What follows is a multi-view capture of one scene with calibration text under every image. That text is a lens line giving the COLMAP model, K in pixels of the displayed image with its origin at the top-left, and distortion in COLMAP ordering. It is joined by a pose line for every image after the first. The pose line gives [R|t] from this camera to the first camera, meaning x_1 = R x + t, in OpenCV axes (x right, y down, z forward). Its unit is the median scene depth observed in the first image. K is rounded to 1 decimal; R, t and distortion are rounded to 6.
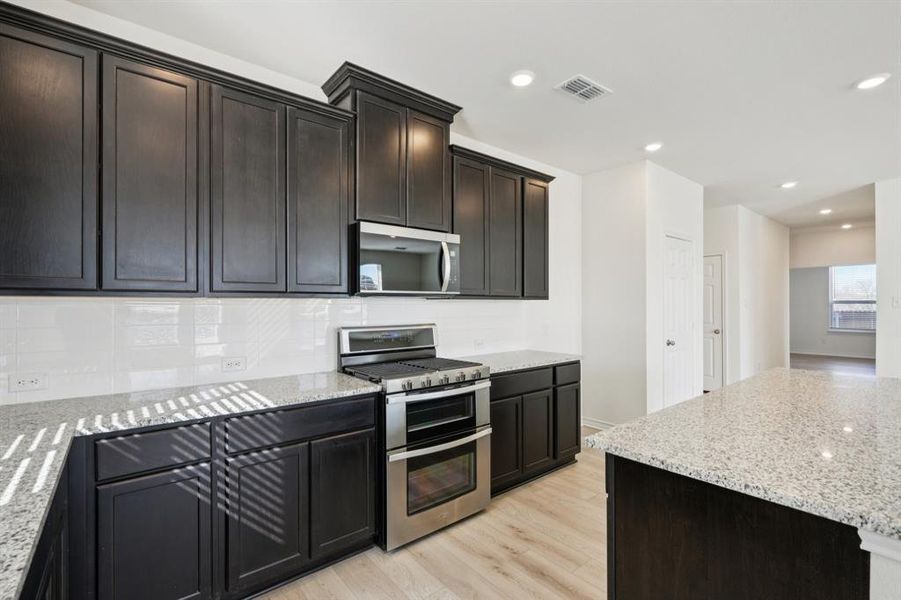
lens RADIAL K [[410.0, 0, 448.7], [0, 410.0, 303.3], [0, 0, 1]] dist [-0.000083, 0.000384]
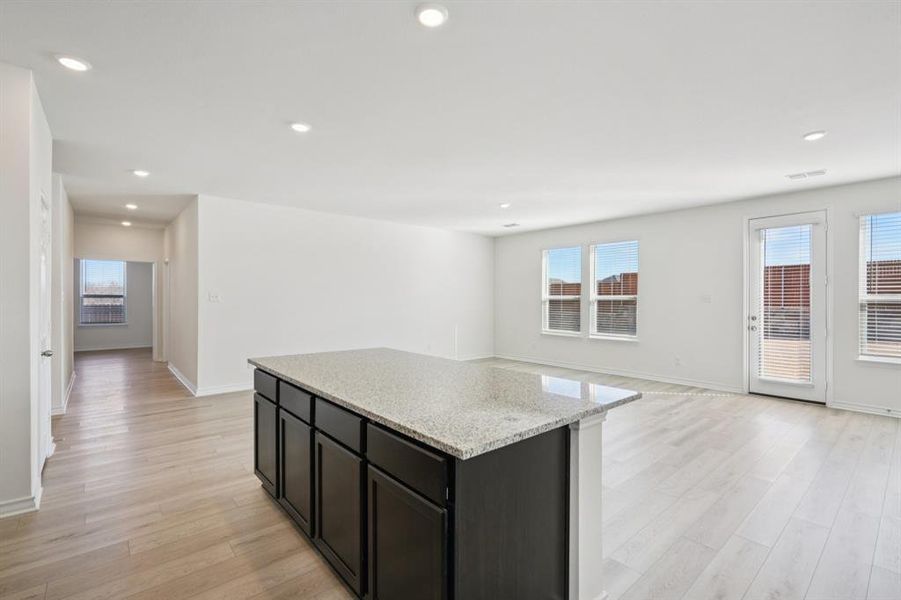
lens RADIAL K [[410.0, 0, 459.4], [0, 410.0, 300.6], [0, 0, 1]] dist [-0.000083, 0.000384]
pose [[-0.034557, 0.001265, 0.999402, -0.099331], [-0.008822, 0.999960, -0.001571, 0.001863], [-0.999364, -0.008871, -0.034545, 0.191459]]
